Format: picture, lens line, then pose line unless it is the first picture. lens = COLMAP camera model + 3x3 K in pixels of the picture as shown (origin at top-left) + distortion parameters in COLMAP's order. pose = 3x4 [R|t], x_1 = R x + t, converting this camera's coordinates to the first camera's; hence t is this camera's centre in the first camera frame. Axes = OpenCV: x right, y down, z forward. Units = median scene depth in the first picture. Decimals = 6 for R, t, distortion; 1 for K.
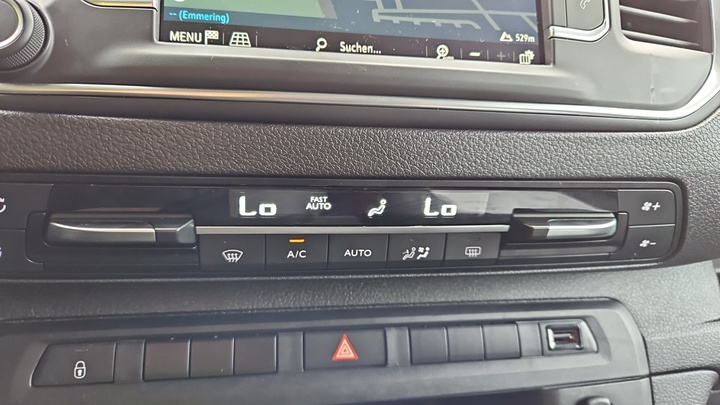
lens RADIAL K [[483.3, 0, 360.0], [0, 483.3, 202.5], [0, 0, 1]] dist [0.002562, 0.000872]
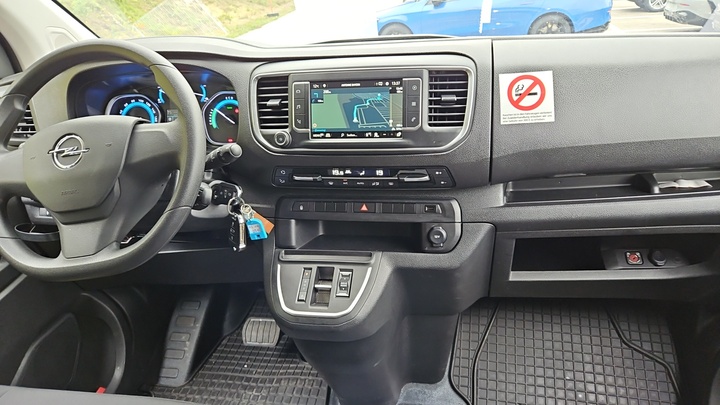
lens RADIAL K [[478.0, 0, 360.0], [0, 478.0, 202.5], [0, 0, 1]] dist [0.040760, -0.111231]
pose [[0.920527, 0.054972, -0.386791, 1.546852], [0.039020, 0.972164, 0.231031, -0.661081], [0.388725, -0.227763, 0.892758, -2.587659]]
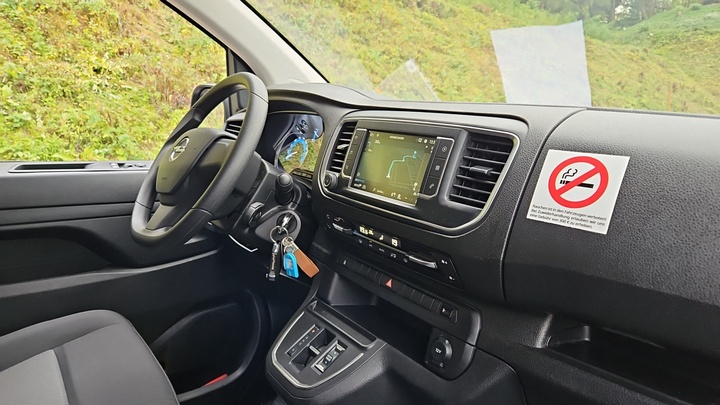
lens RADIAL K [[478.0, 0, 360.0], [0, 478.0, 202.5], [0, 0, 1]] dist [0.040760, -0.111231]
pose [[0.431503, 0.157728, -0.888216, 2.890134], [-0.186658, 0.978900, 0.083152, -0.479254], [0.882589, 0.129912, 0.451839, -0.692473]]
